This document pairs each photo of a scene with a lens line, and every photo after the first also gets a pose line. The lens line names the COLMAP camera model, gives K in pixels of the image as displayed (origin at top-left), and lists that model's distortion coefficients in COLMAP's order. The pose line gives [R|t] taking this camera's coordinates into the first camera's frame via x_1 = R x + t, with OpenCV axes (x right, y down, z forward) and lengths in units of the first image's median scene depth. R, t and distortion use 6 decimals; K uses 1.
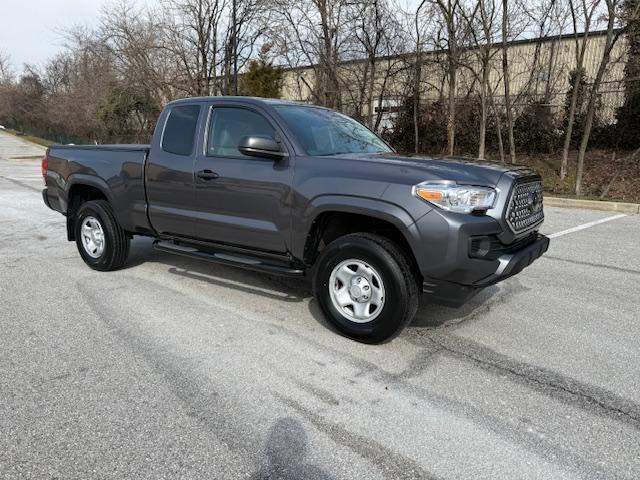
lens RADIAL K [[480.3, 0, 319.4], [0, 480.3, 241.8], [0, 0, 1]] dist [0.036829, -0.044028]
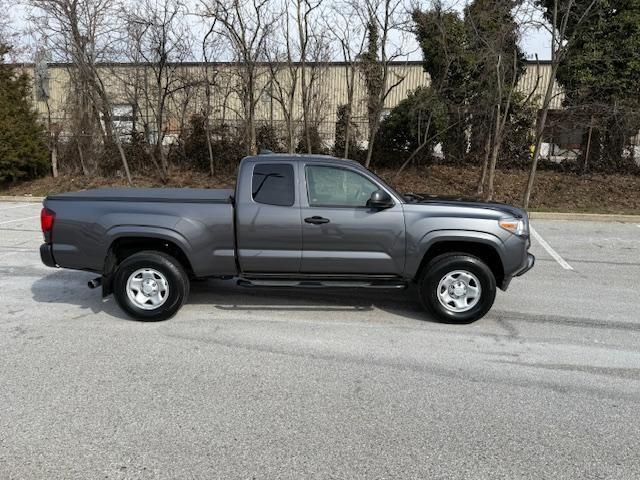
lens RADIAL K [[480.3, 0, 315.9], [0, 480.3, 240.6], [0, 0, 1]] dist [0.036829, -0.044028]
pose [[0.824641, -0.104552, 0.555910, -0.834228], [0.111449, 0.993537, 0.021533, -0.103464], [-0.554568, 0.044199, 0.830964, -0.019855]]
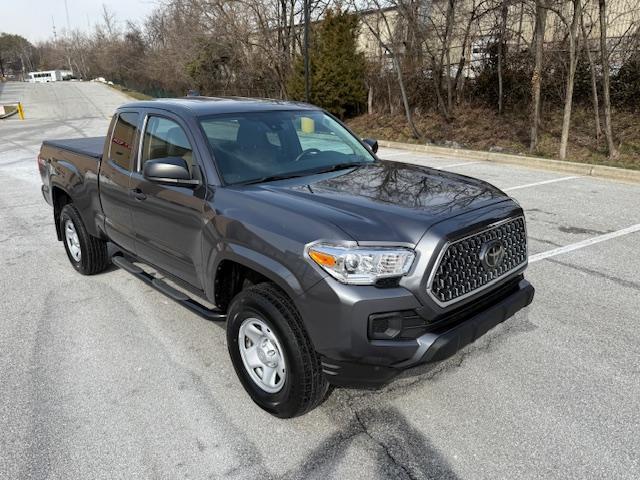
lens RADIAL K [[480.3, 0, 325.7], [0, 480.3, 238.7], [0, 0, 1]] dist [0.036829, -0.044028]
pose [[0.981295, 0.028769, -0.190347, 0.251582], [-0.008790, 0.994435, 0.104982, -0.138847], [0.192308, -0.101345, 0.976087, 0.163852]]
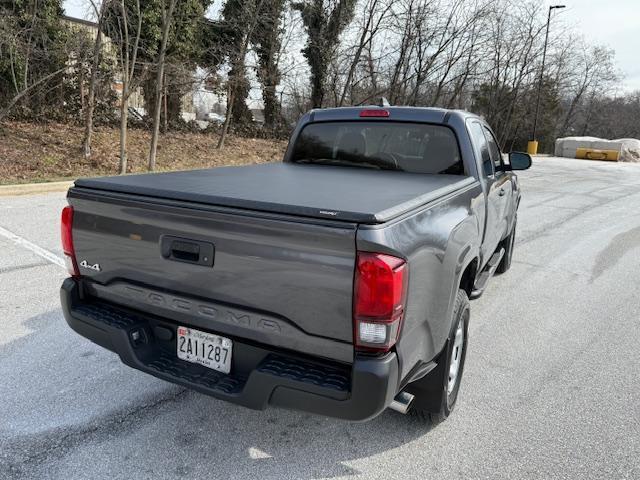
lens RADIAL K [[480.3, 0, 318.4], [0, 480.3, 242.0], [0, 0, 1]] dist [0.036829, -0.044028]
pose [[-0.172069, -0.247854, 0.953394, -1.063490], [0.151608, 0.949636, 0.274239, -0.343476], [-0.973349, 0.191730, -0.125826, 1.380135]]
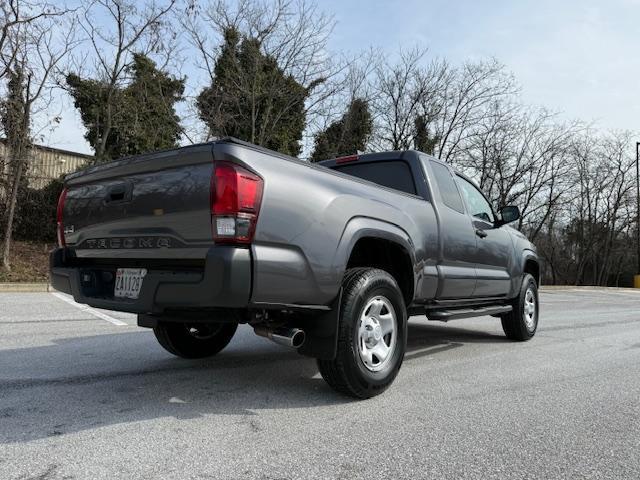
lens RADIAL K [[480.3, 0, 317.9], [0, 480.3, 236.0], [0, 0, 1]] dist [0.036829, -0.044028]
pose [[0.033677, 0.061957, 0.997510, -1.191810], [0.163114, 0.984354, -0.066647, -0.107135], [-0.986032, 0.164952, 0.023044, 1.203844]]
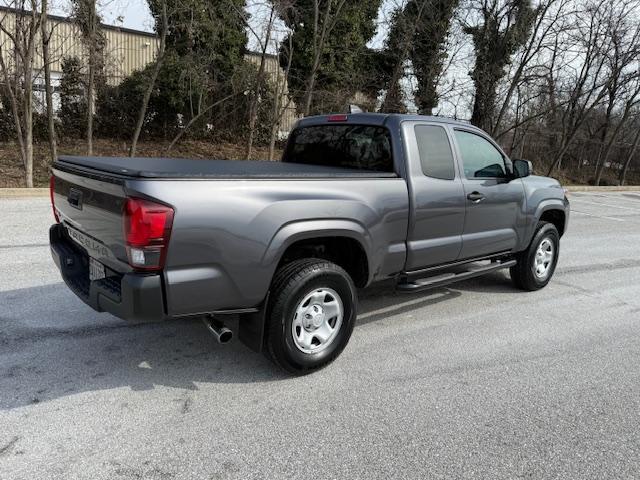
lens RADIAL K [[480.3, 0, 315.6], [0, 480.3, 241.6], [0, 0, 1]] dist [0.036829, -0.044028]
pose [[0.220888, -0.195047, 0.955597, -1.188804], [0.146082, 0.975362, 0.165314, -0.238770], [-0.964297, 0.103080, 0.243939, 0.980491]]
